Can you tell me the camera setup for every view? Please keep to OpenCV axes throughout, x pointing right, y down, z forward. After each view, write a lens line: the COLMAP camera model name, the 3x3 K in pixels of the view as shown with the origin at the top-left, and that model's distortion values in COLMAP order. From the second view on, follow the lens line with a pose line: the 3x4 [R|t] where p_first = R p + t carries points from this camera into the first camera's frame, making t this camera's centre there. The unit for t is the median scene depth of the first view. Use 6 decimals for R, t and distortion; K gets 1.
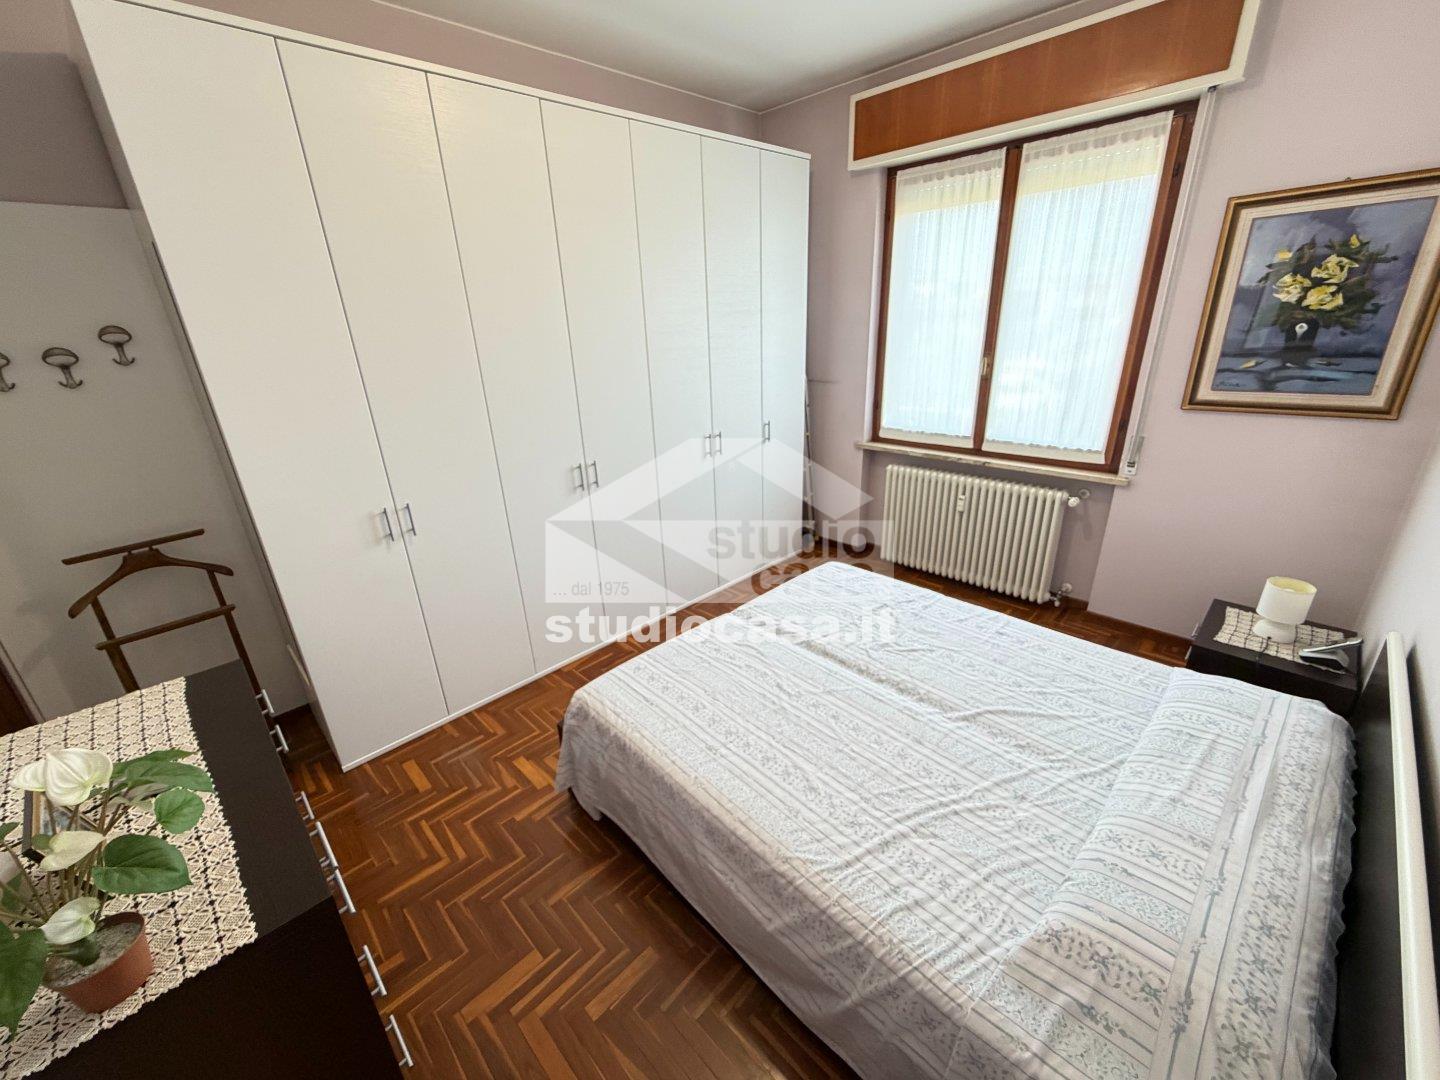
lens RADIAL K [[586.9, 0, 703.7], [0, 586.9, 548.7], [0, 0, 1]] dist [0.000579, 0.000098]
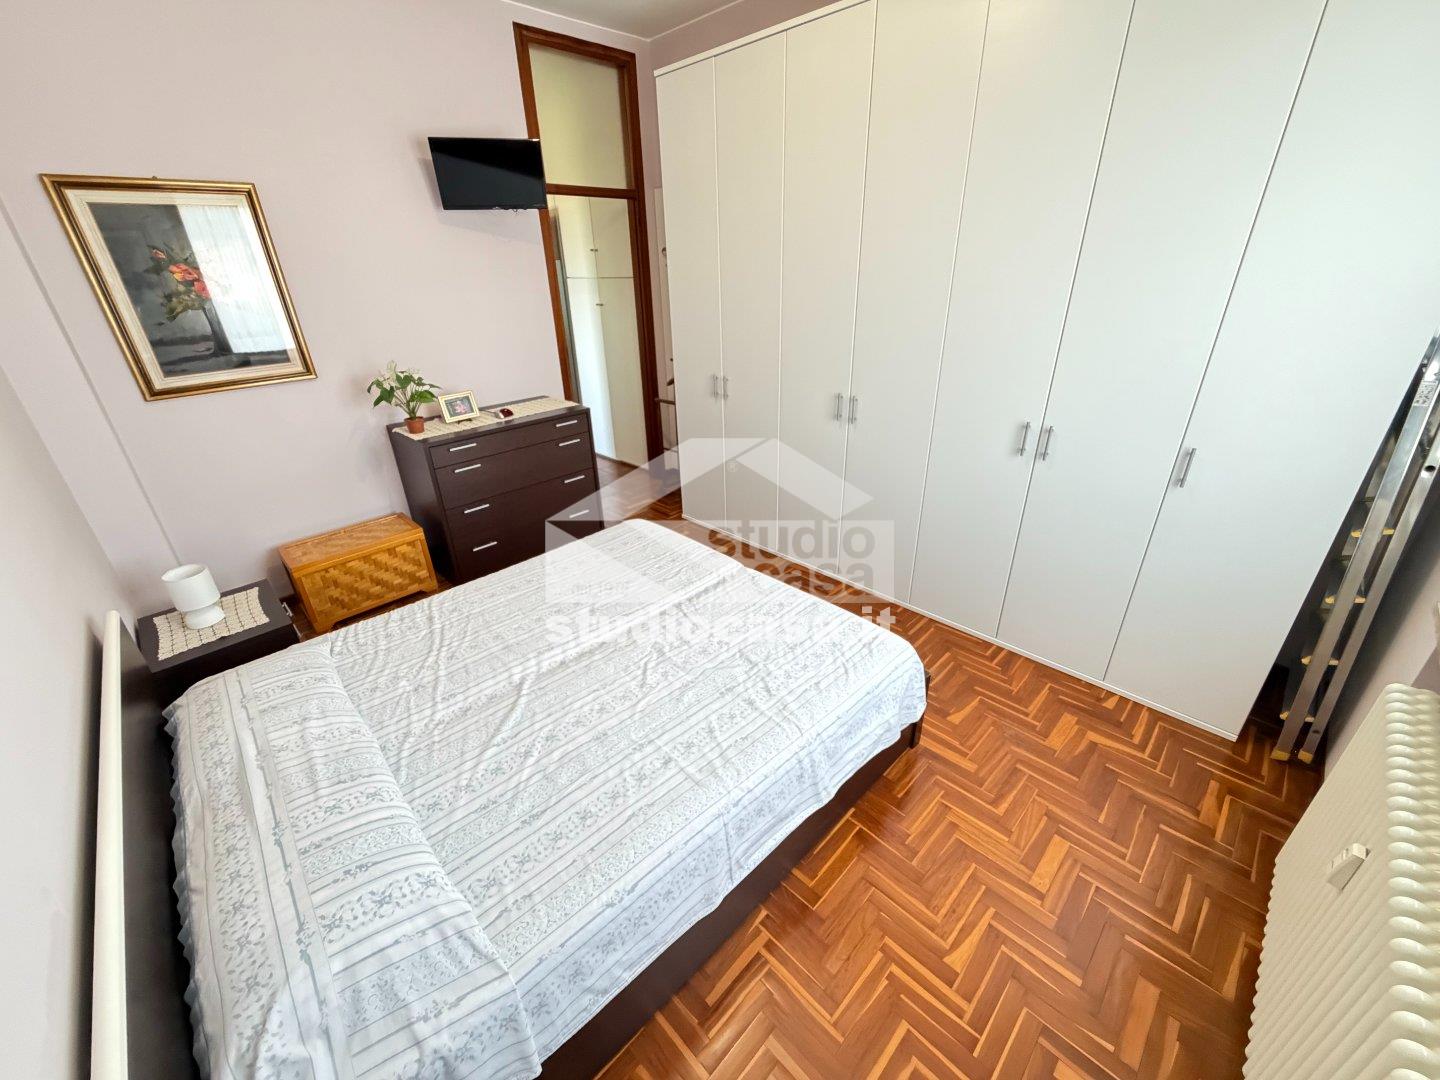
lens RADIAL K [[569.7, 0, 720.0], [0, 569.7, 540.0], [0, 0, 1]] dist [0.000199, -0.000009]
pose [[0.007277, 0.479620, -0.877446, 0.931723], [-0.345701, 0.824572, 0.447852, -0.368720], [0.938316, 0.300075, 0.171806, 0.845451]]
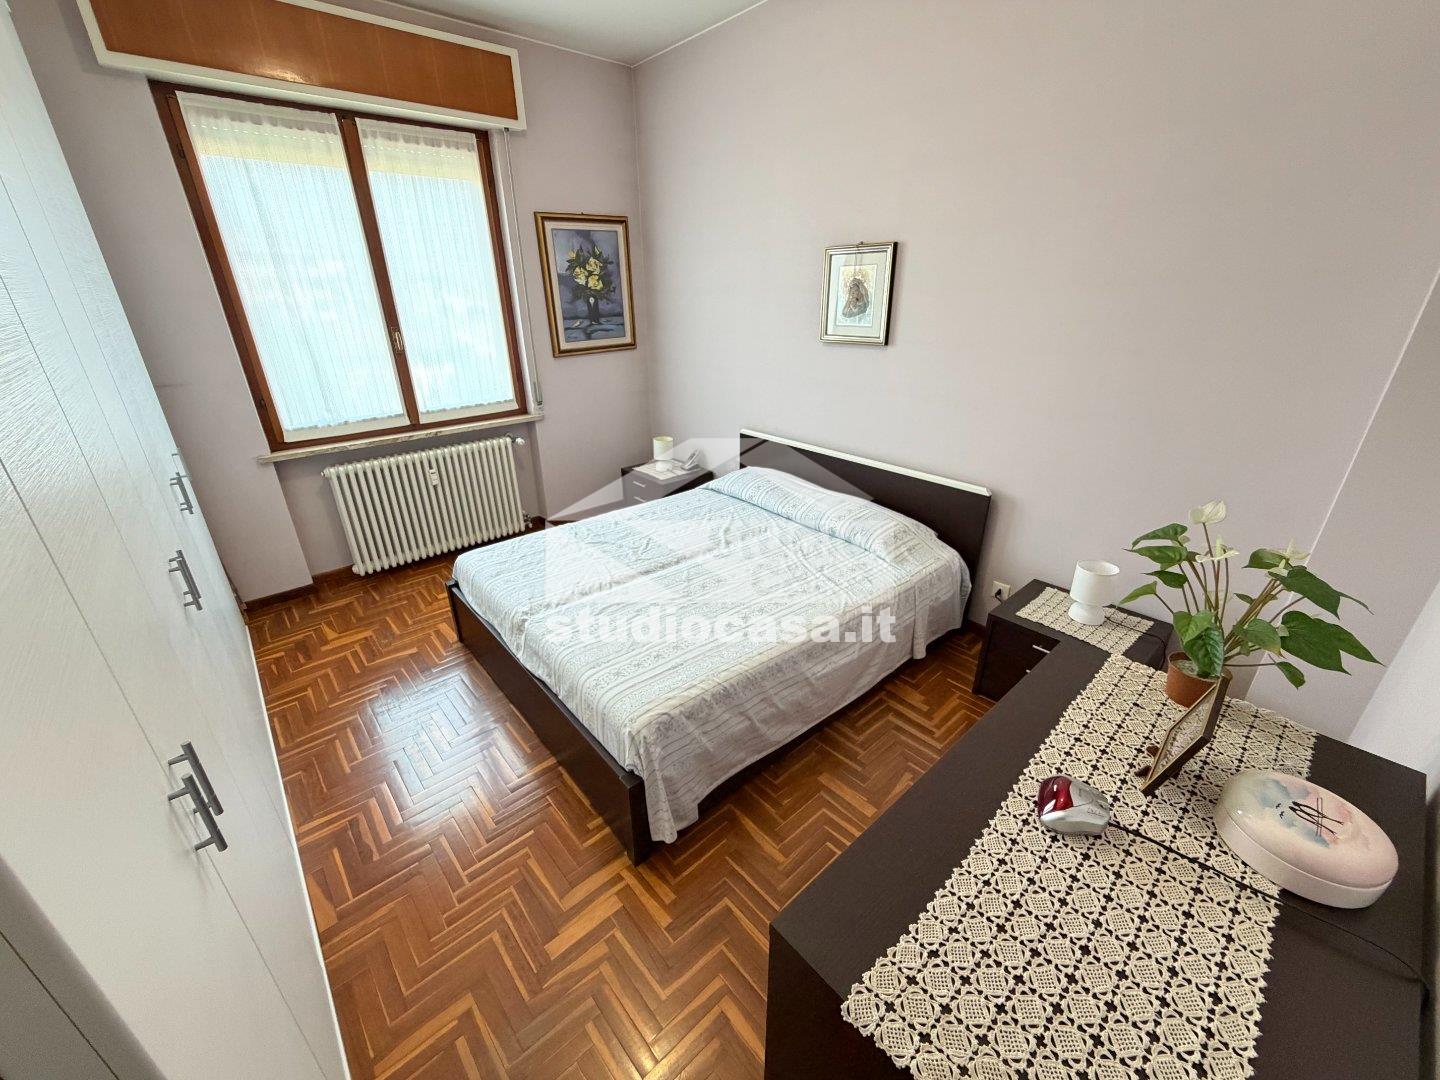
lens RADIAL K [[566.5, 0, 737.6], [0, 566.5, 547.8], [0, 0, 1]] dist [0.000813, -0.001575]
pose [[0.022290, -0.383472, 0.923283, -0.749536], [0.378409, 0.858040, 0.347238, -0.168421], [-0.925370, 0.341639, 0.164235, 0.576237]]
